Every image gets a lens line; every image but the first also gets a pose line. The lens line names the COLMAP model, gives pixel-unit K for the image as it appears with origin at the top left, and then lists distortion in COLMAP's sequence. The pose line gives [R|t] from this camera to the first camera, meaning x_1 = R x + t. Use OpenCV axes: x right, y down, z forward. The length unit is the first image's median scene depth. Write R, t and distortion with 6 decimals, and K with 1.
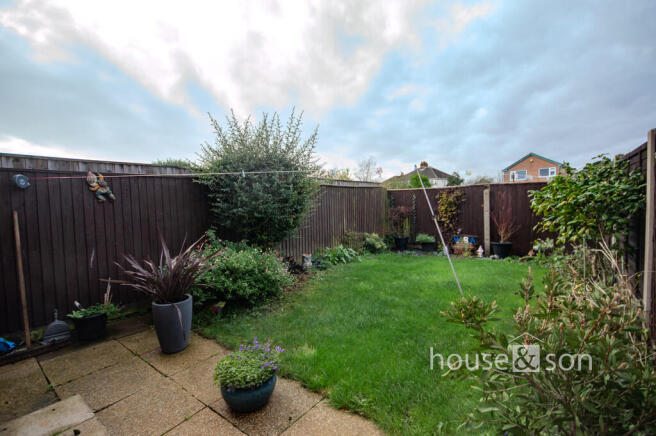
lens RADIAL K [[291.4, 0, 328.0], [0, 291.4, 218.0], [0, 0, 1]] dist [0.000174, -0.000128]
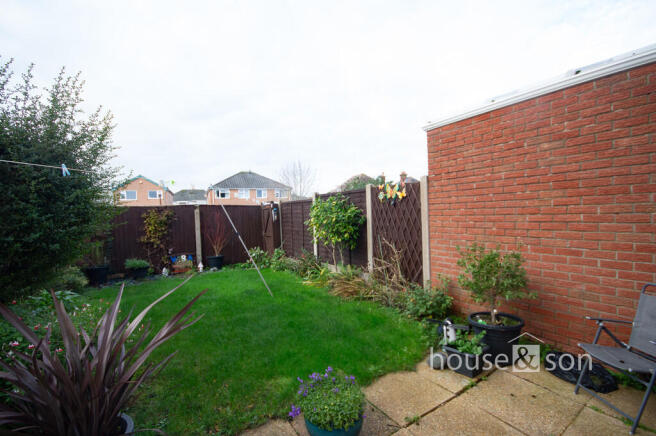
lens RADIAL K [[291.4, 0, 328.0], [0, 291.4, 218.0], [0, 0, 1]] dist [0.000174, -0.000128]
pose [[0.358673, -0.000089, 0.933463, -0.278881], [0.065331, 0.997550, -0.025008, -0.006053], [-0.931174, 0.069954, 0.357800, 0.147712]]
